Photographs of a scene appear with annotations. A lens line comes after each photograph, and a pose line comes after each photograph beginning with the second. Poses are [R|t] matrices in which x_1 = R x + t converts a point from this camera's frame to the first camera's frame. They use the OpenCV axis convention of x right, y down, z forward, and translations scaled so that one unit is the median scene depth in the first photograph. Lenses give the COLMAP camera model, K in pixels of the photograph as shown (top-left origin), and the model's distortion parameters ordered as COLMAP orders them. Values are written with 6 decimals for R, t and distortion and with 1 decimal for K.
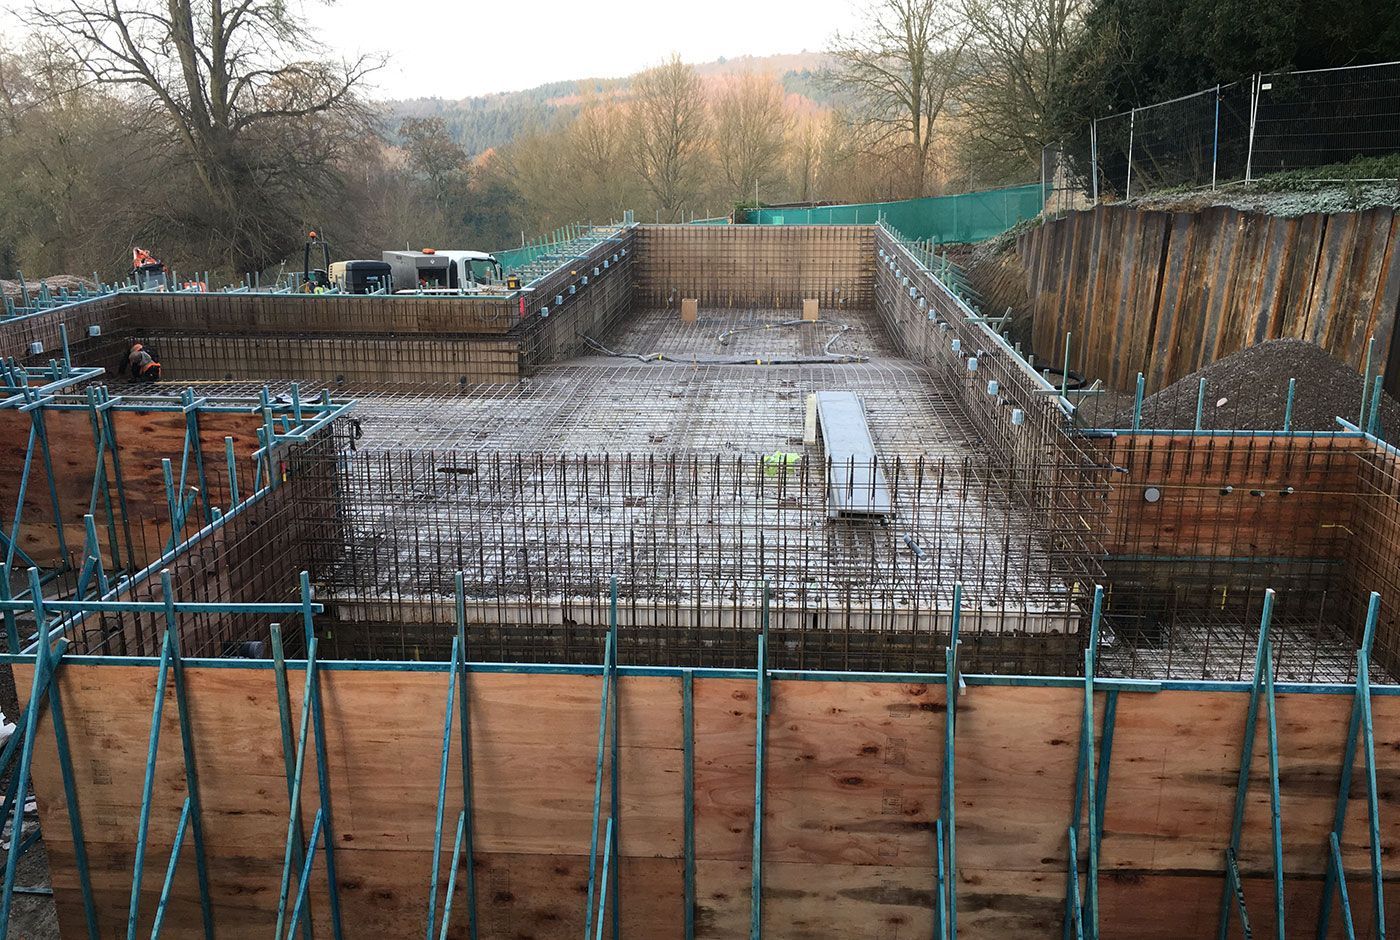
lens RADIAL K [[1192.3, 0, 688.5], [0, 1192.3, 495.0], [0, 0, 1]] dist [0.088693, -0.112285]
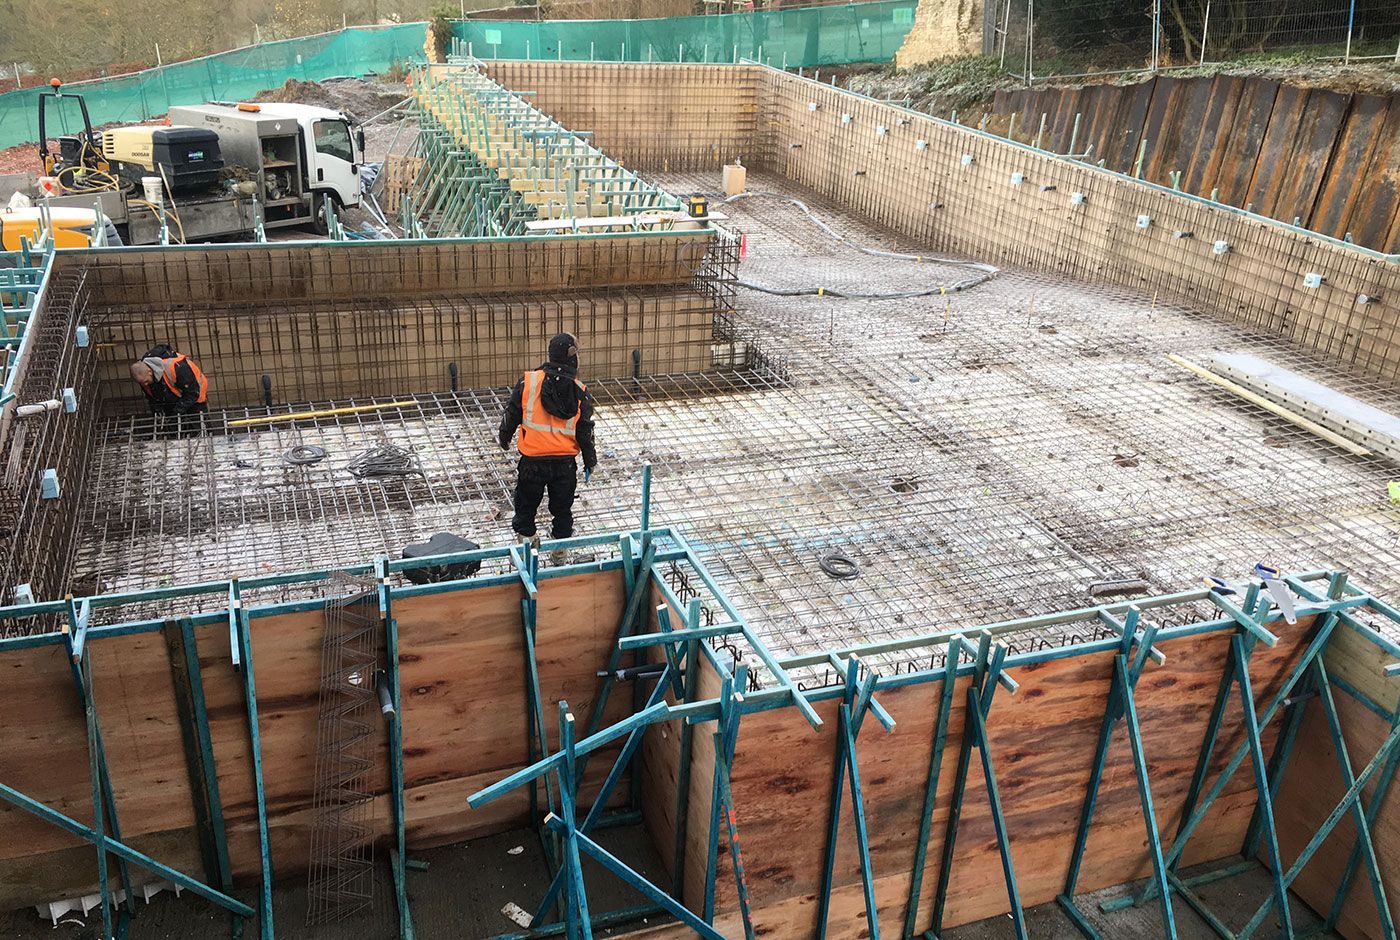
lens RADIAL K [[1192.3, 0, 704.4], [0, 1192.3, 526.9], [0, 0, 1]] dist [0.088693, -0.112285]
pose [[0.903198, -0.145860, 0.403680, -0.481428], [0.068902, 0.977563, 0.199057, -0.145724], [-0.423657, -0.151974, 0.892983, 0.392354]]
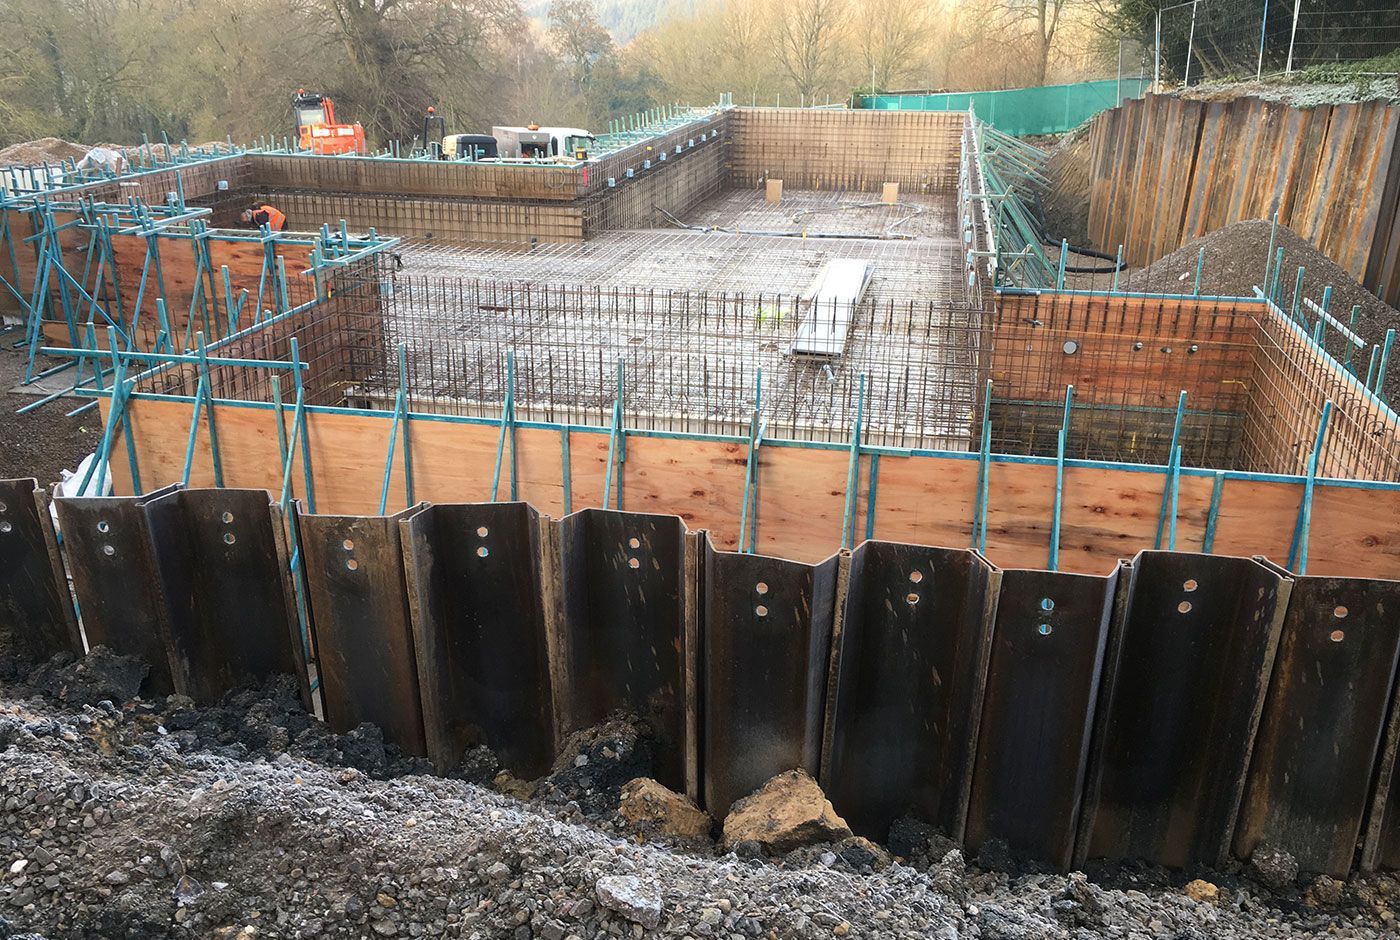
lens RADIAL K [[1192.3, 0, 688.1], [0, 1192.3, 461.6], [0, 0, 1]] dist [0.088693, -0.112285]
pose [[0.991520, 0.056678, -0.116945, 0.106207], [-0.049496, 0.996758, 0.063432, 0.034114], [0.120161, -0.057105, 0.991111, -0.114429]]
